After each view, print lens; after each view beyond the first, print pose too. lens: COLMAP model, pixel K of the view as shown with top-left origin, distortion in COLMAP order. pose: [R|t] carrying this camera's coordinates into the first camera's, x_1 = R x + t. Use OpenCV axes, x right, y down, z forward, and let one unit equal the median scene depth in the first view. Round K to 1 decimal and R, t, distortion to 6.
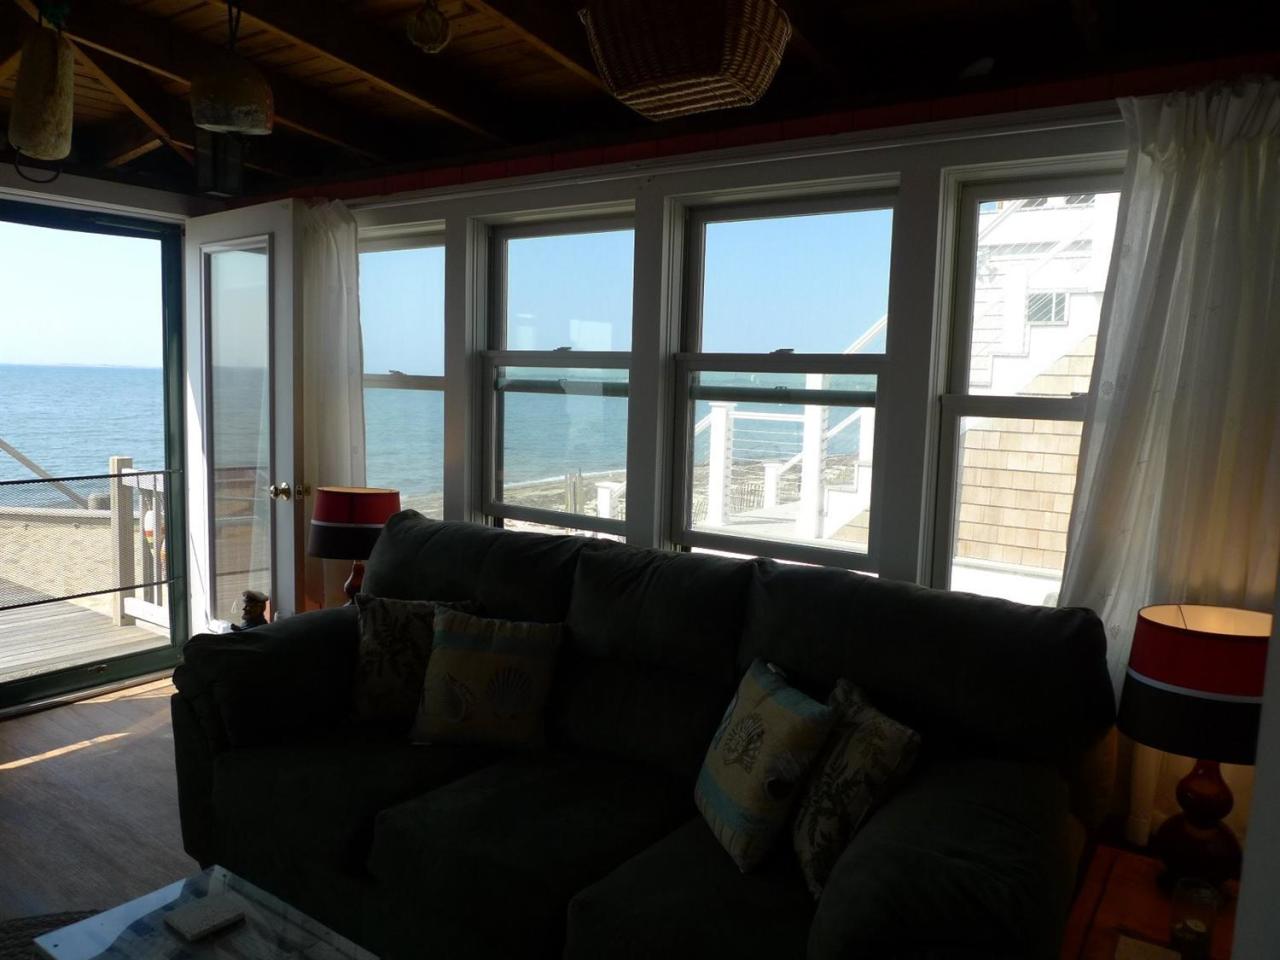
lens RADIAL K [[926.3, 0, 639.3], [0, 926.3, 476.8], [0, 0, 1]] dist [-0.027270, -0.005793]
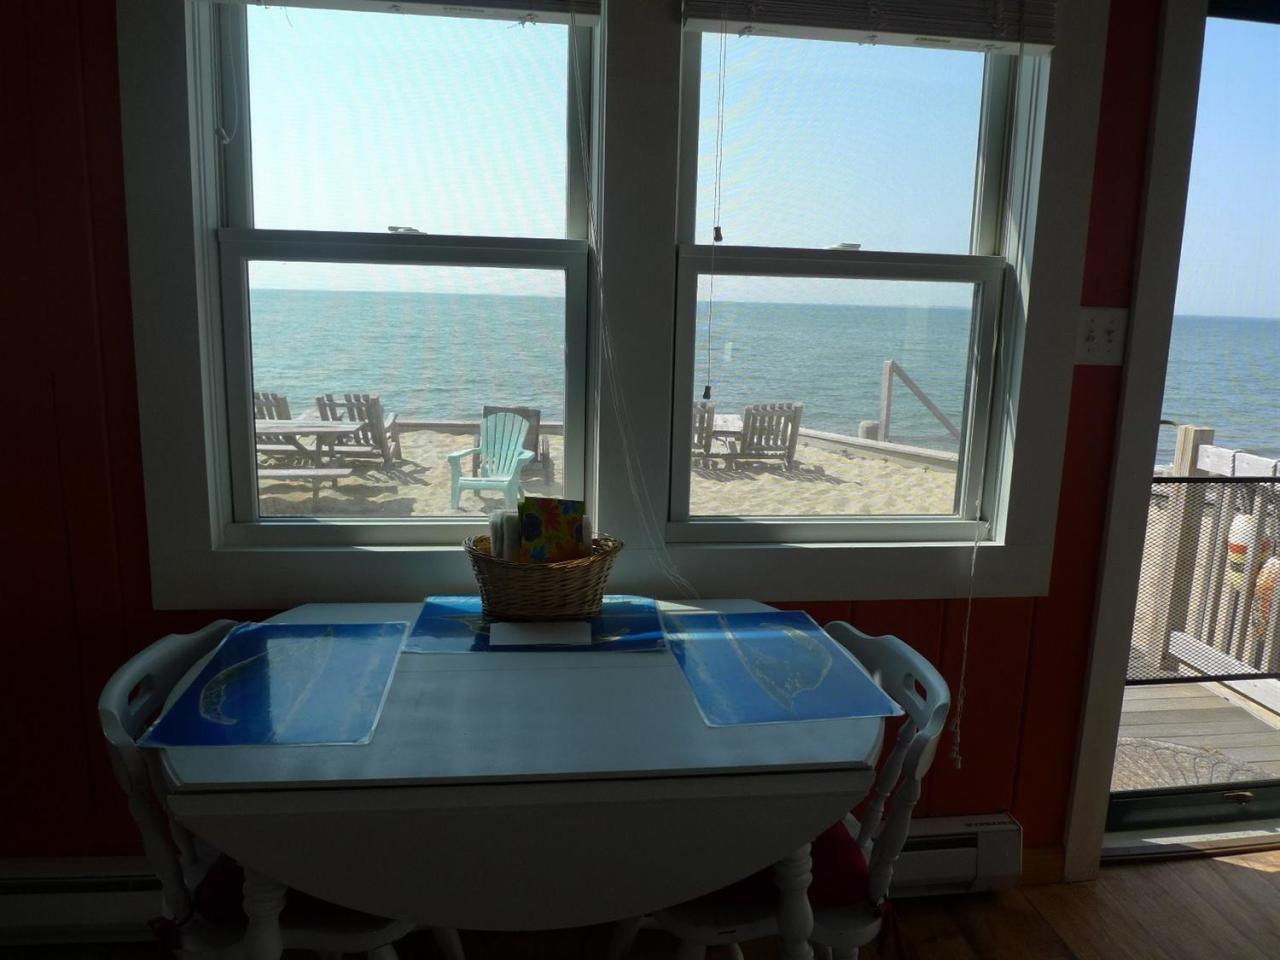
lens RADIAL K [[936.6, 0, 640.0], [0, 936.6, 480.0], [0, 0, 1]] dist [-0.002170, -0.051571]
pose [[0.678233, 0.128291, -0.723562, -0.479329], [-0.081931, 0.991705, 0.099035, -0.023599], [0.730266, -0.007886, 0.683118, 0.328808]]
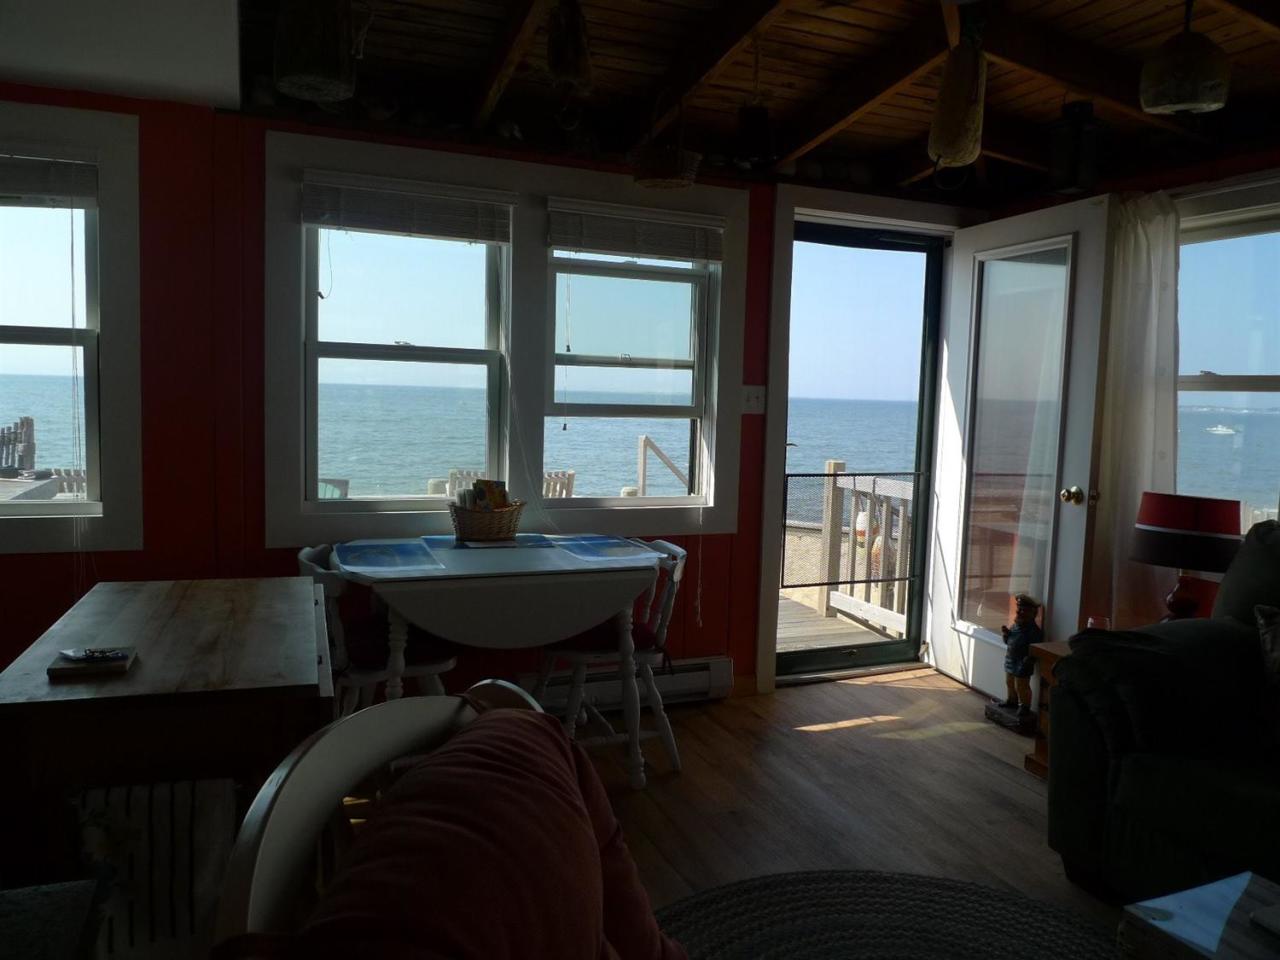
lens RADIAL K [[926.3, 0, 639.3], [0, 926.3, 476.8], [0, 0, 1]] dist [-0.027270, -0.005793]
pose [[0.842670, 0.043484, -0.536671, -0.241893], [-0.059409, 0.998157, -0.012406, 0.033620], [0.535143, 0.042337, 0.843700, -0.062359]]
